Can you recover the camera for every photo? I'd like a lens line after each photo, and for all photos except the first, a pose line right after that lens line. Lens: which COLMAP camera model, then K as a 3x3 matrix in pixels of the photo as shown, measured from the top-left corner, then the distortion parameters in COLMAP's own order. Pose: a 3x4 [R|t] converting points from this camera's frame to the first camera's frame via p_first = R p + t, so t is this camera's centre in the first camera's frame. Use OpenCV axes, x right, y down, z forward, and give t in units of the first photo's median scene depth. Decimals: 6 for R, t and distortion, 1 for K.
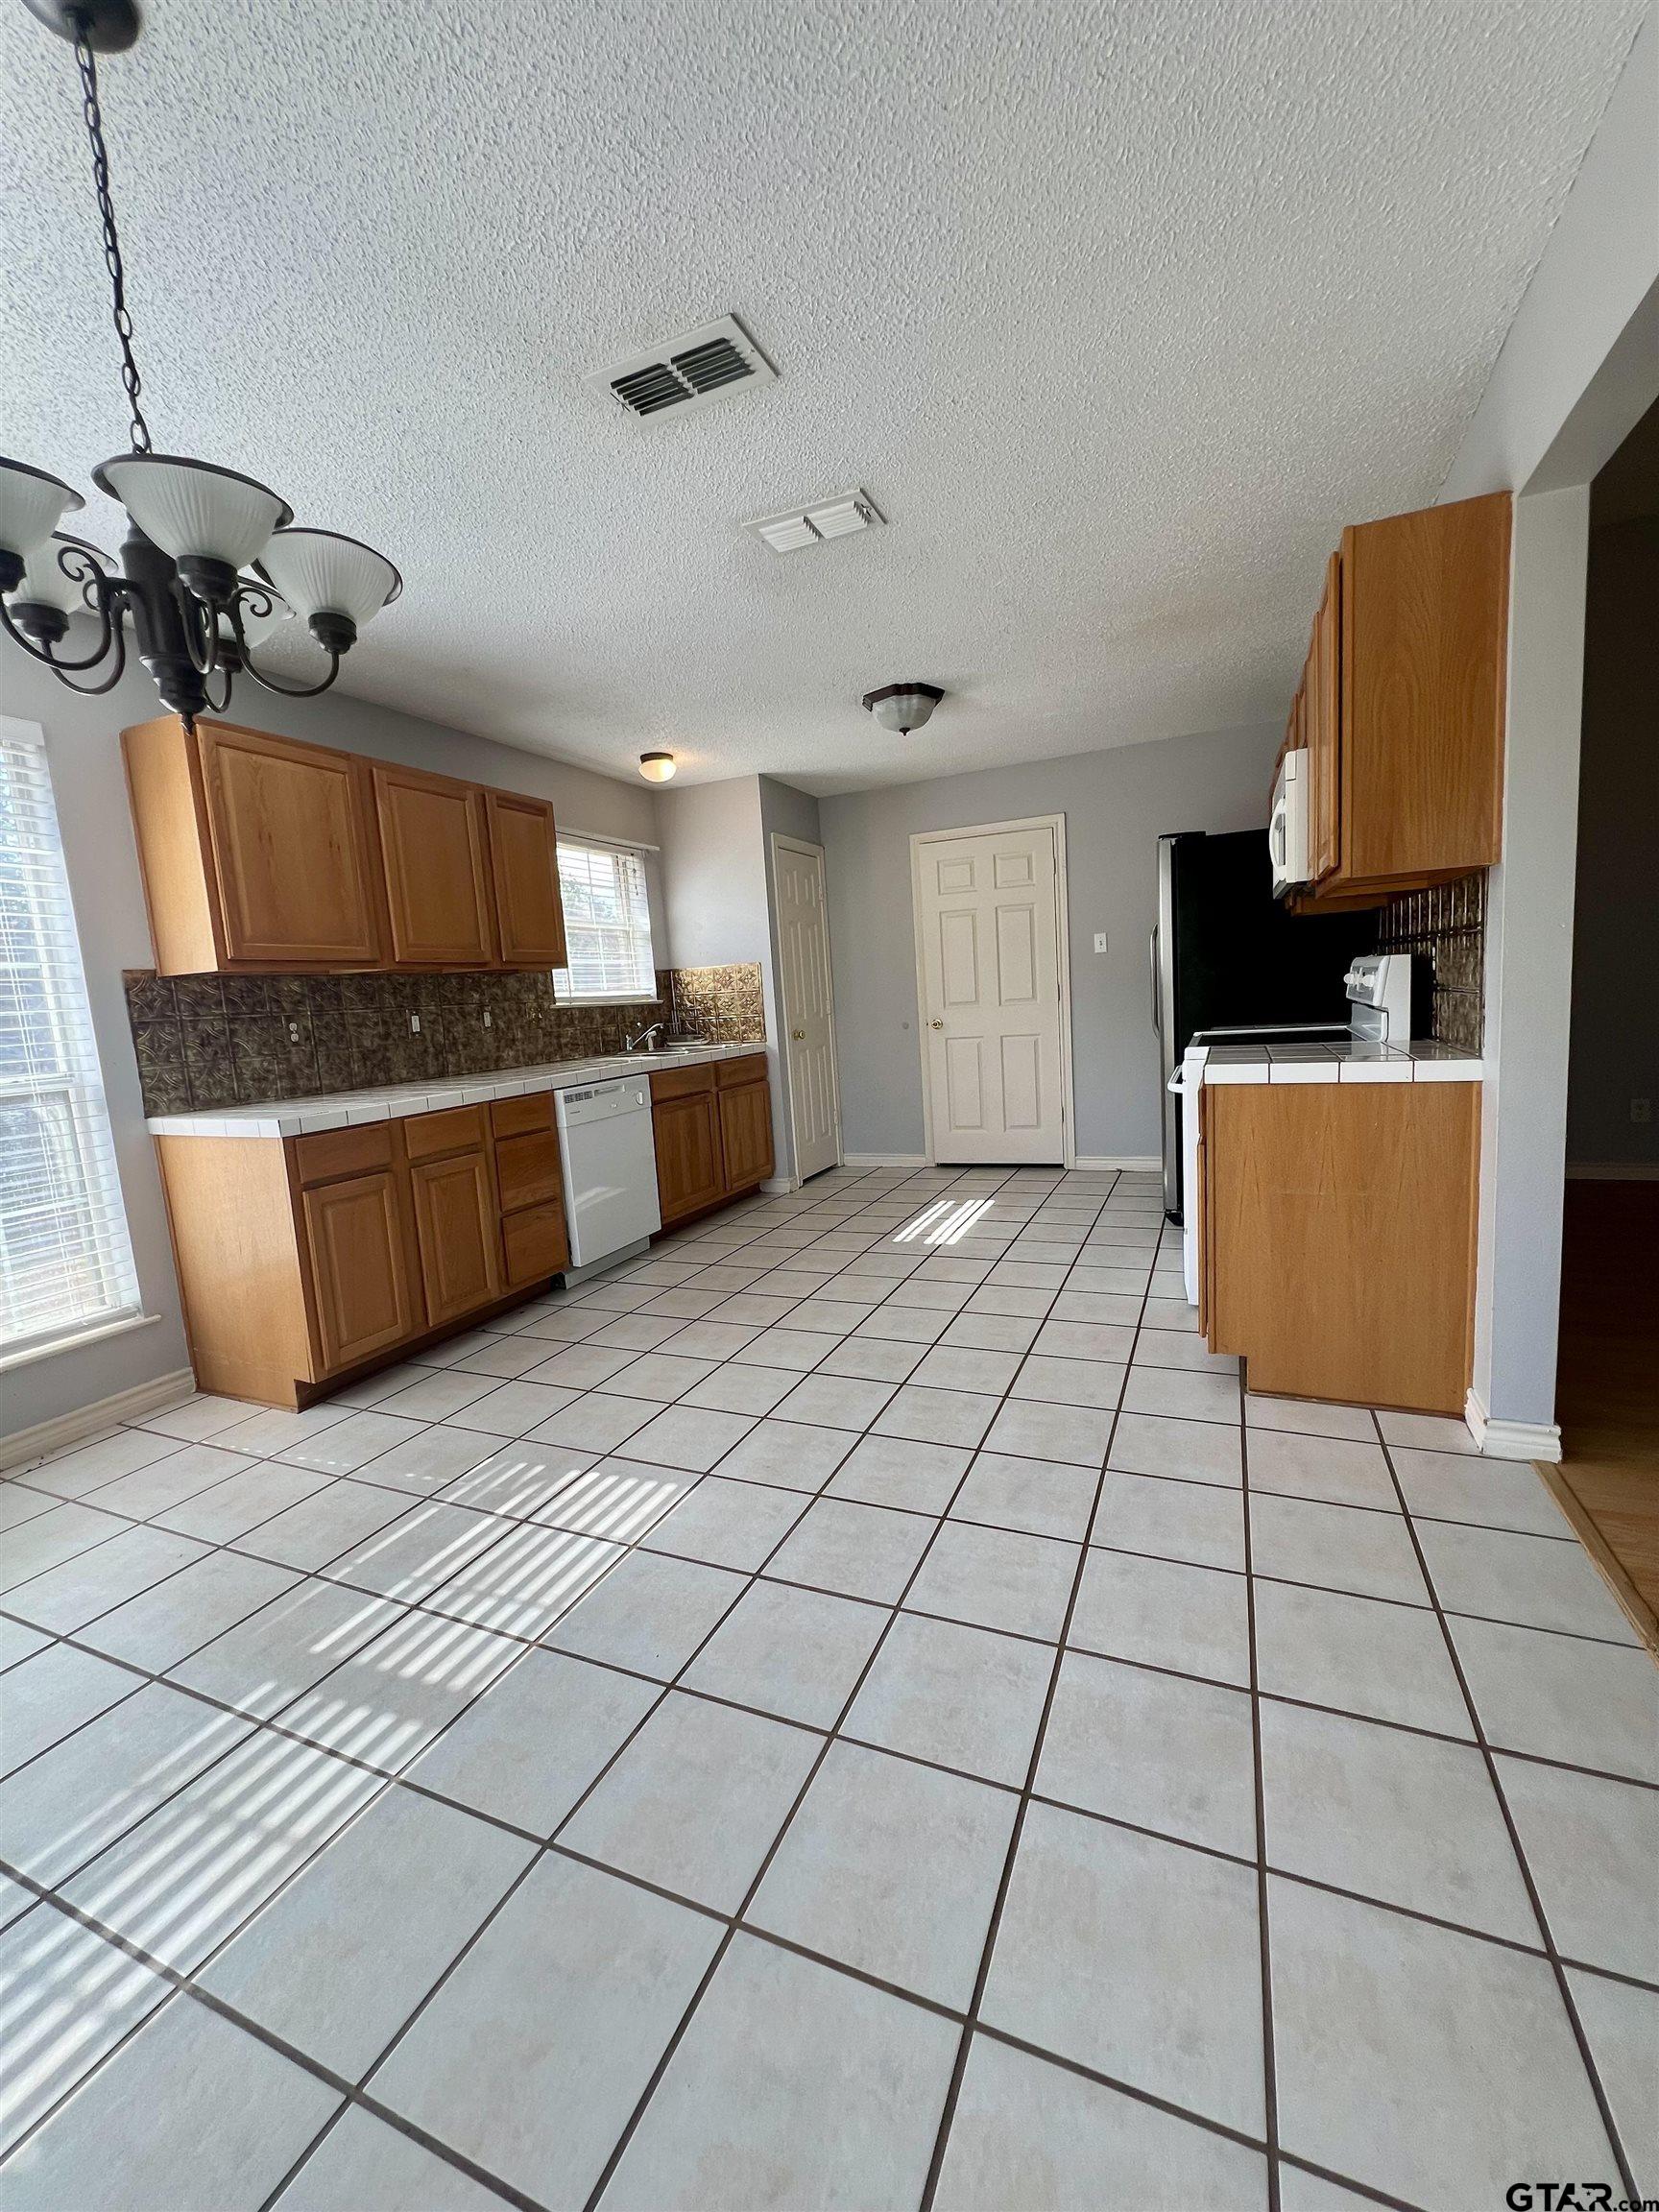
lens RADIAL K [[885.1, 0, 835.1], [0, 885.1, 1106.4], [0, 0, 1]] dist [-0.000692, 0.001184]
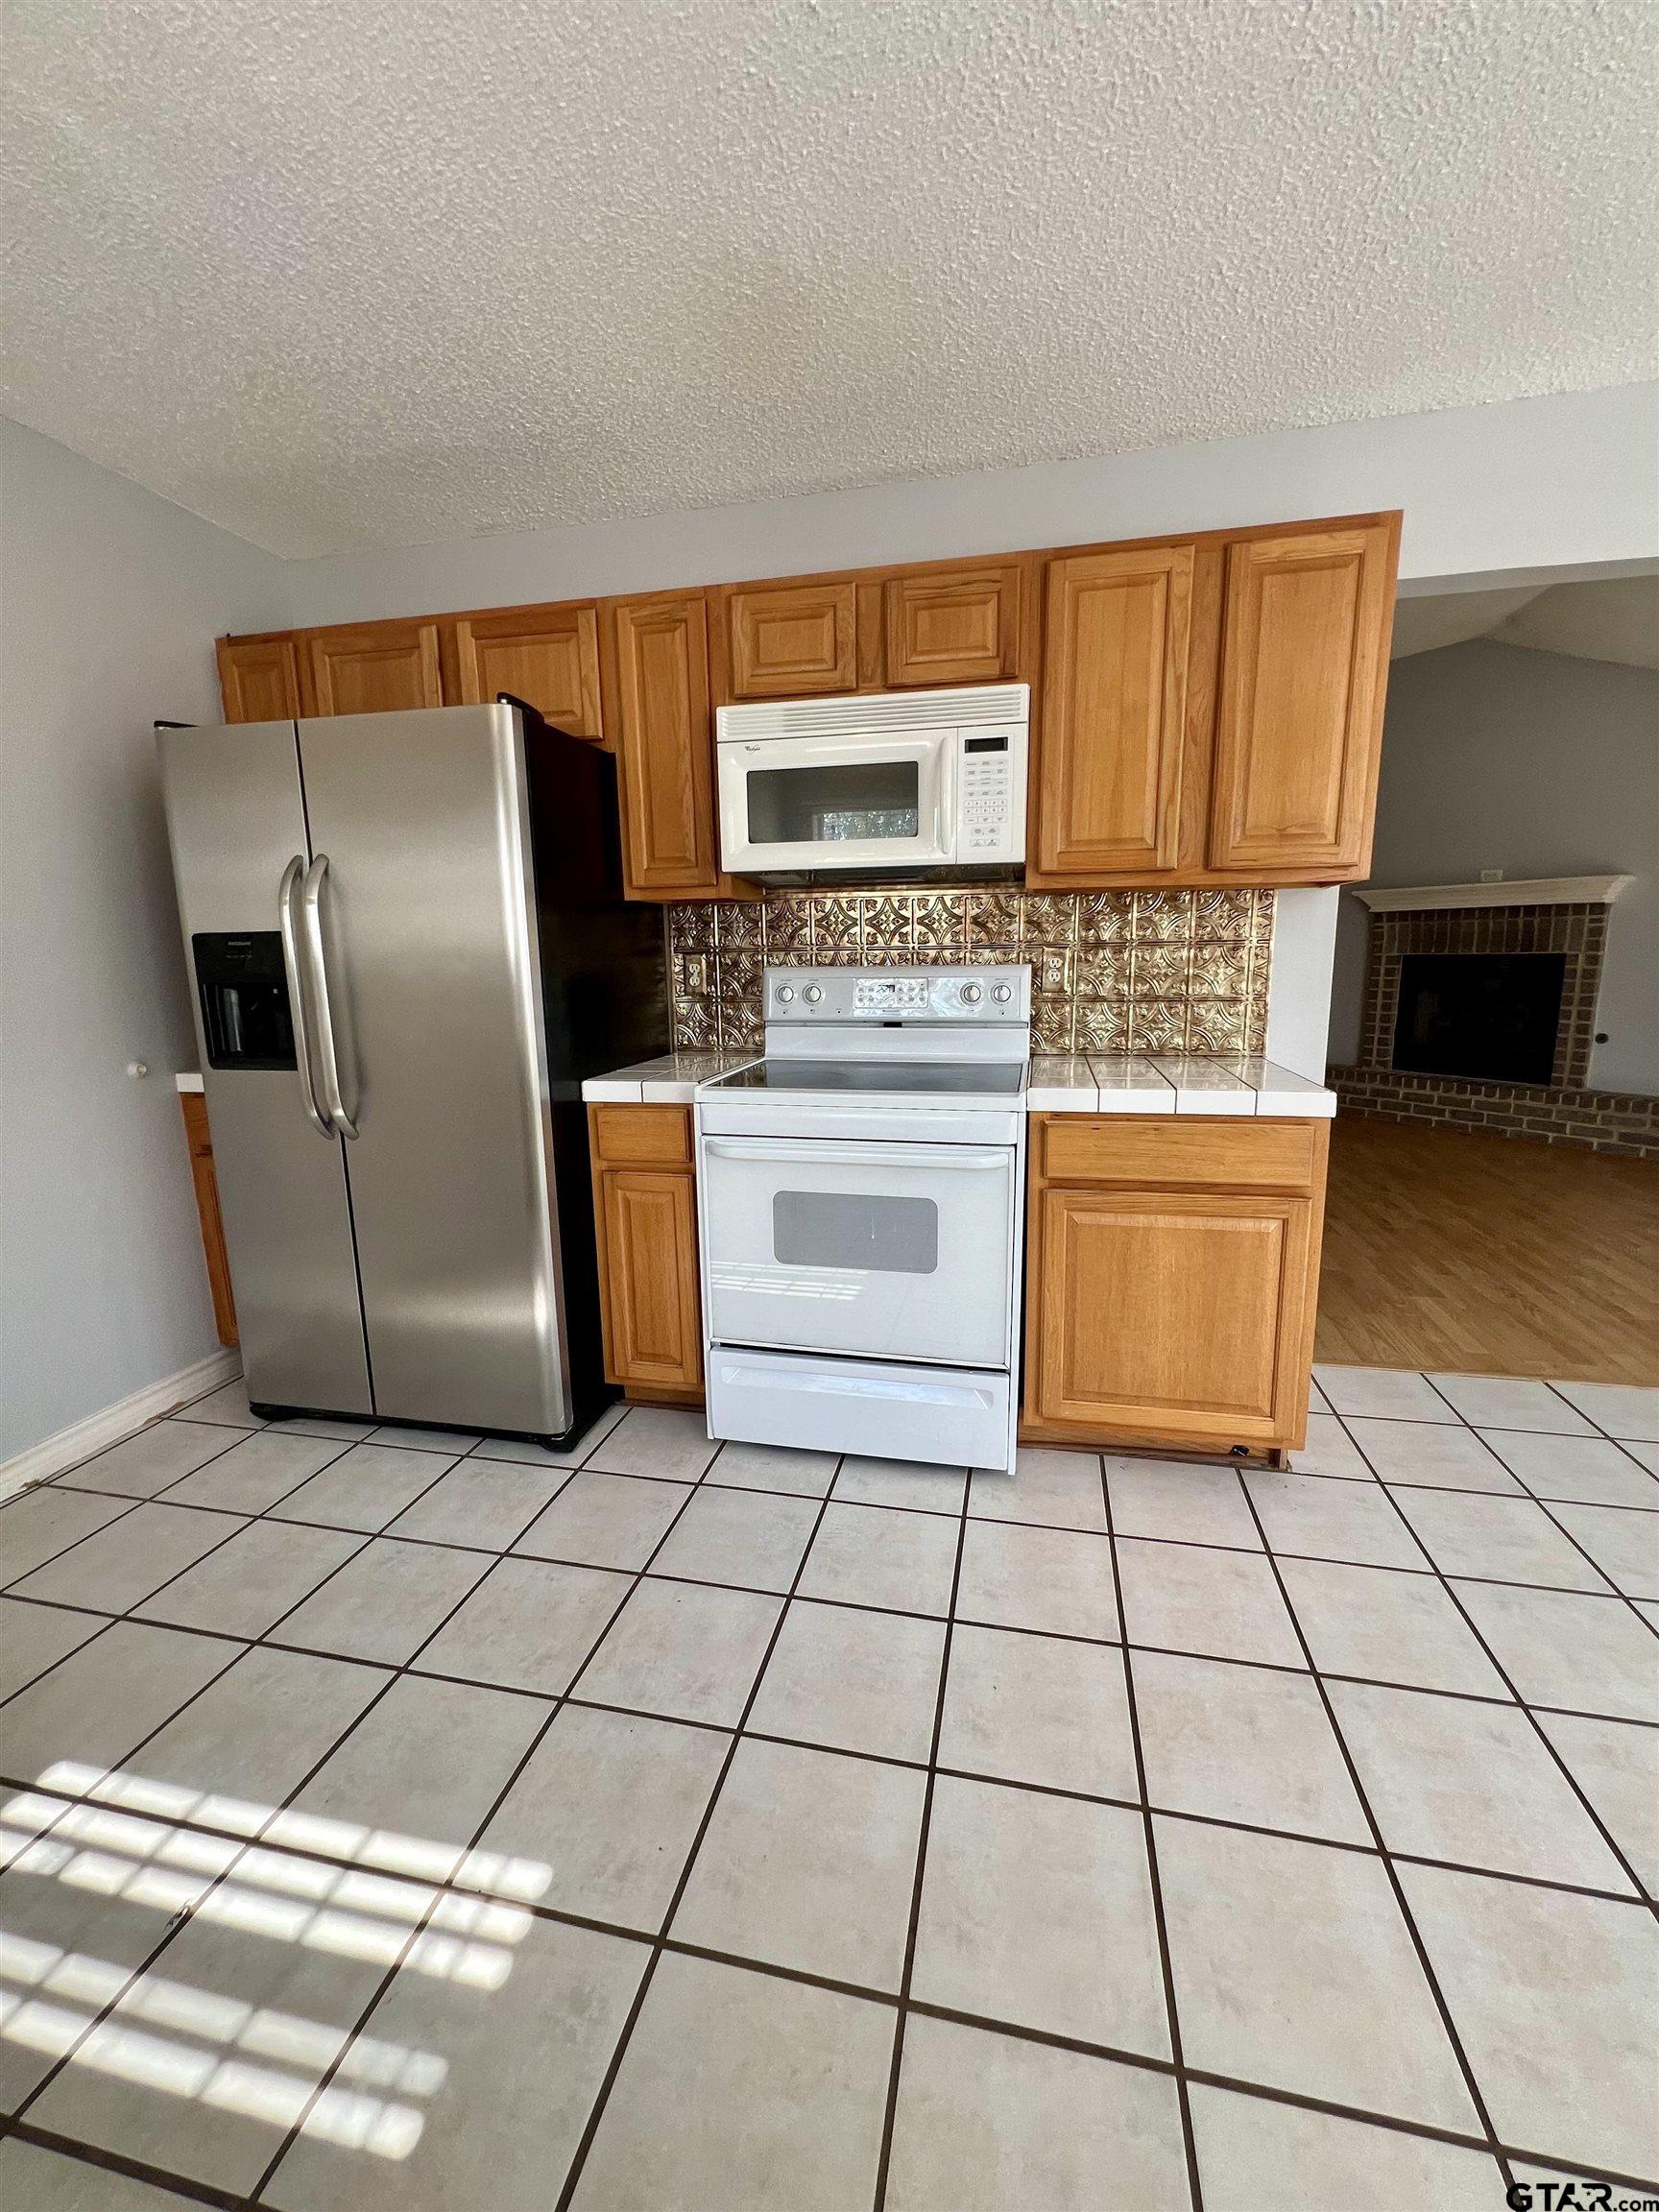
lens RADIAL K [[885.1, 0, 835.1], [0, 885.1, 1106.4], [0, 0, 1]] dist [-0.000692, 0.001184]
pose [[-0.191196, -0.104122, 0.976014, -0.164224], [0.152640, 0.979107, 0.134354, -0.133472], [-0.969611, 0.174667, -0.171308, 1.015232]]
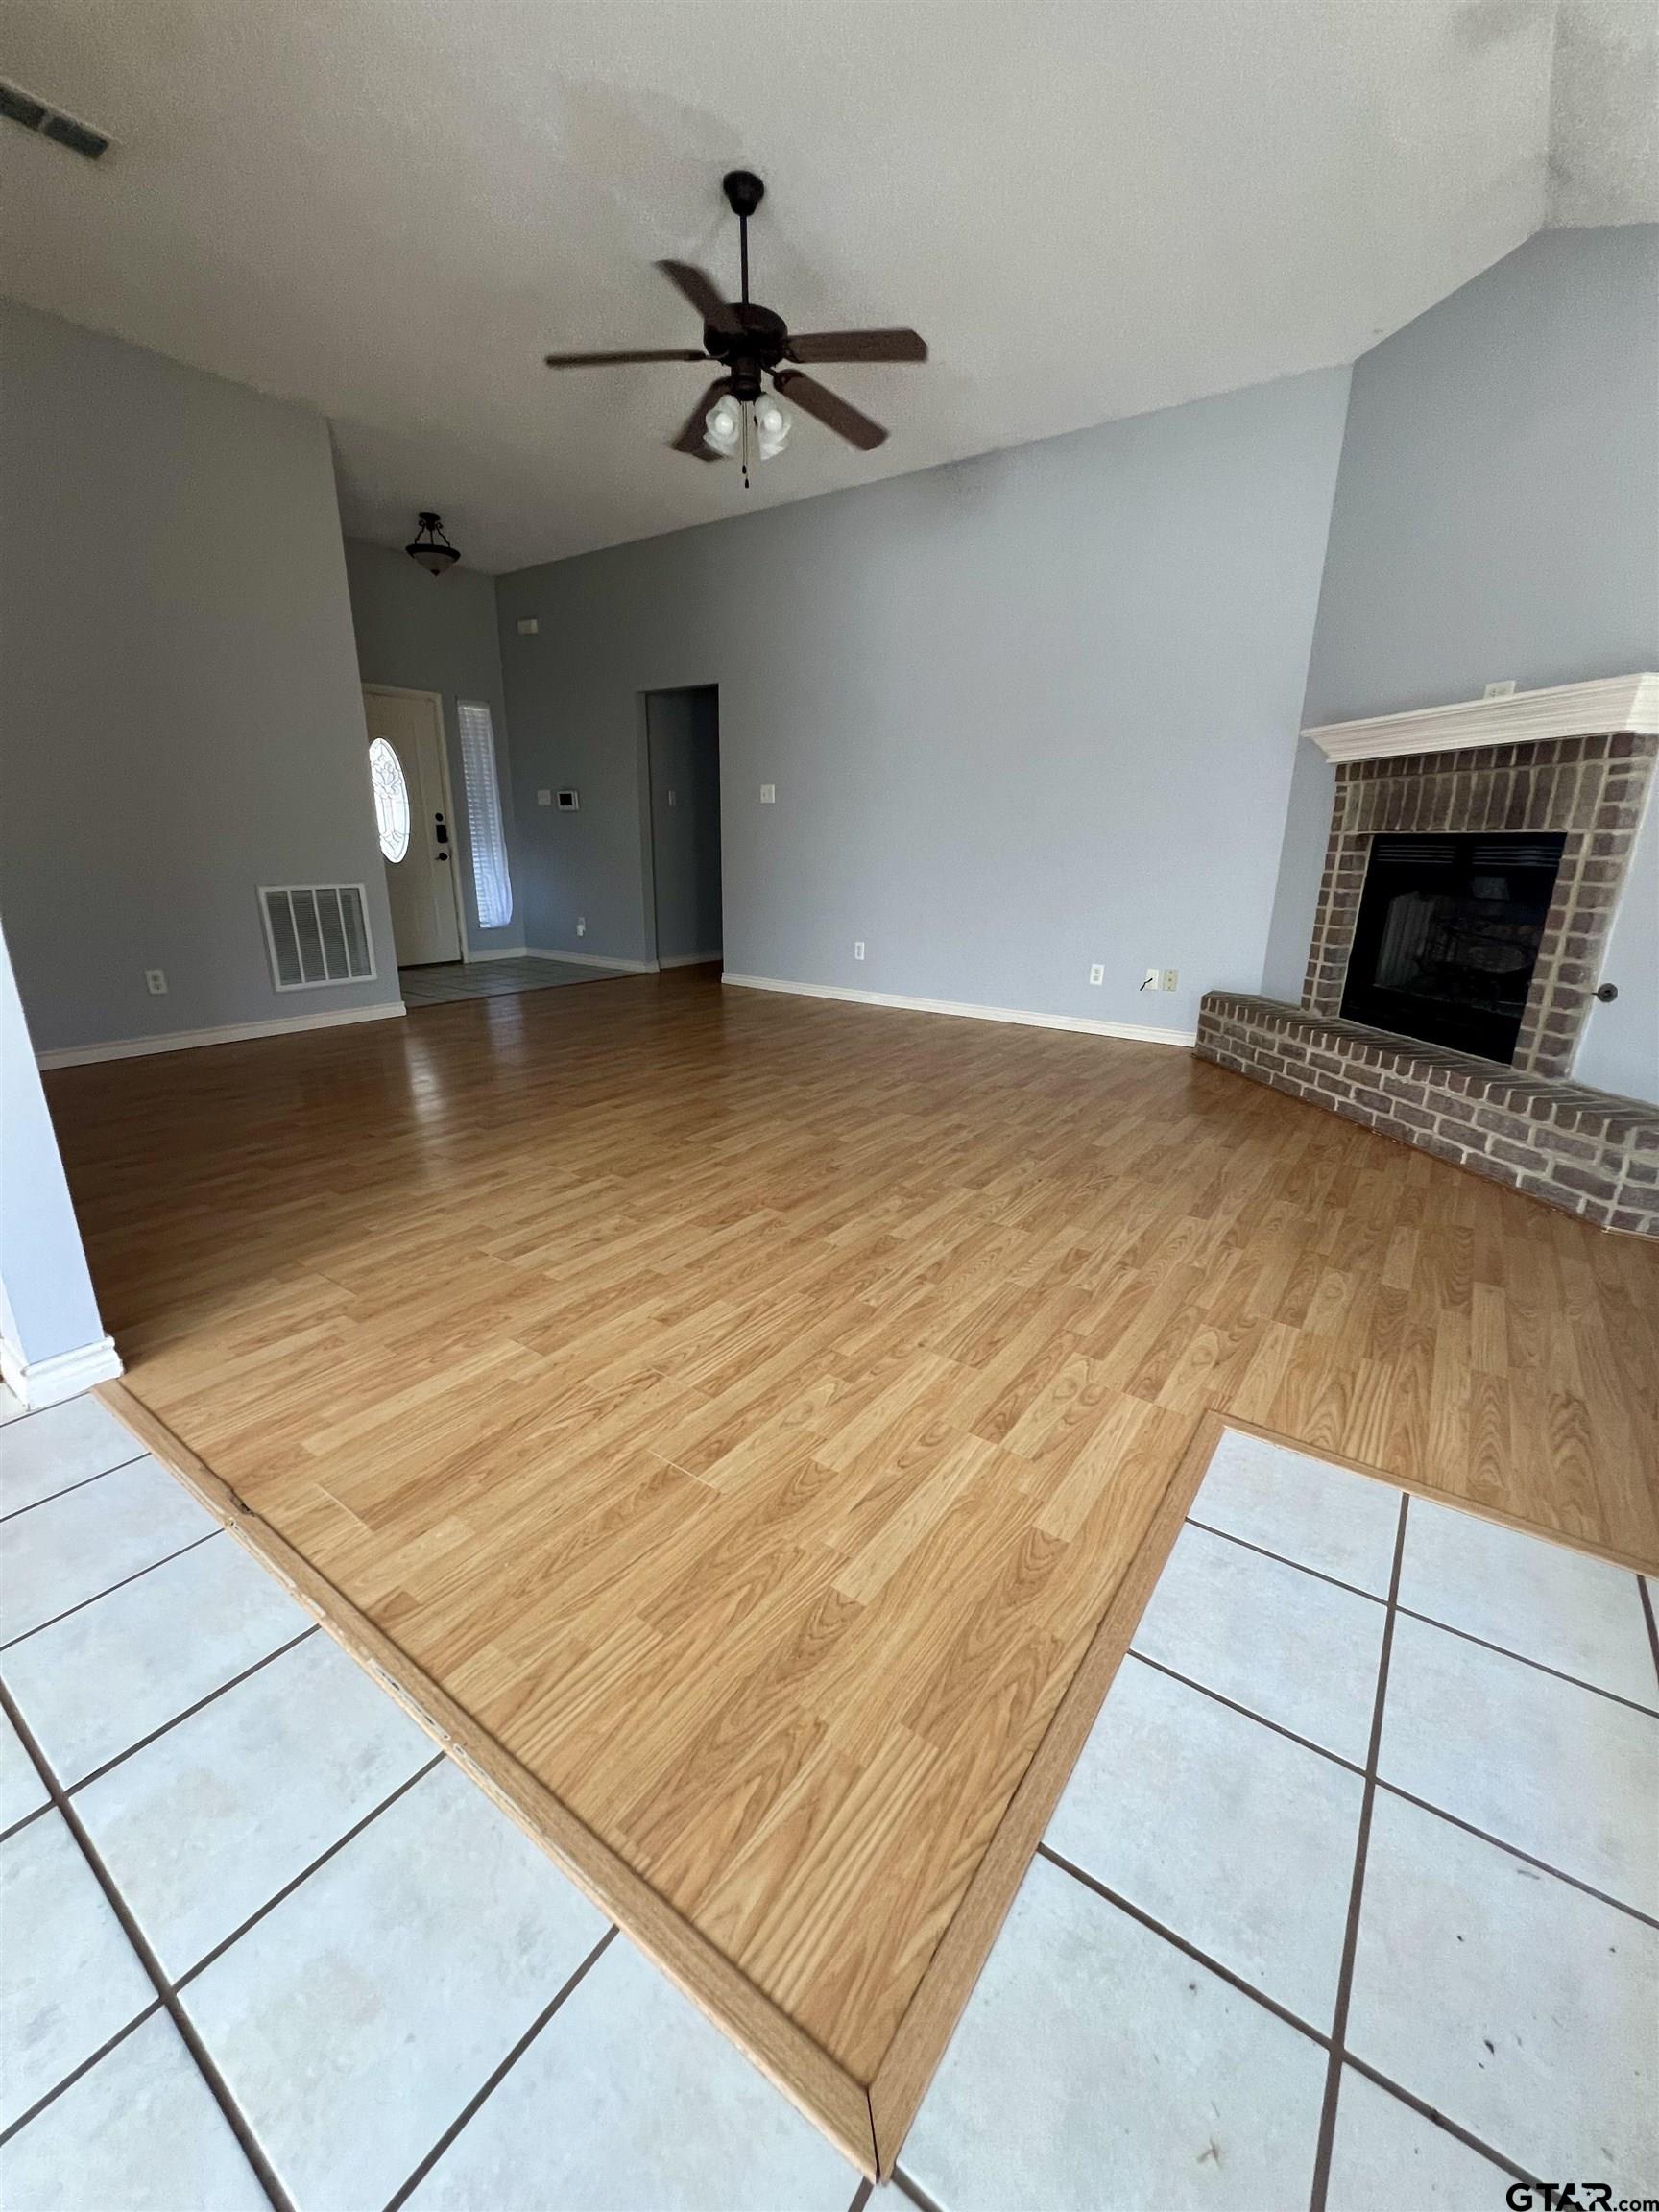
lens RADIAL K [[885.1, 0, 835.1], [0, 885.1, 1106.4], [0, 0, 1]] dist [-0.000692, 0.001184]
pose [[0.200614, -0.217729, 0.955169, 0.096793], [0.094269, 0.974756, 0.202395, 0.014883], [-0.975124, 0.049439, 0.216074, 0.052571]]
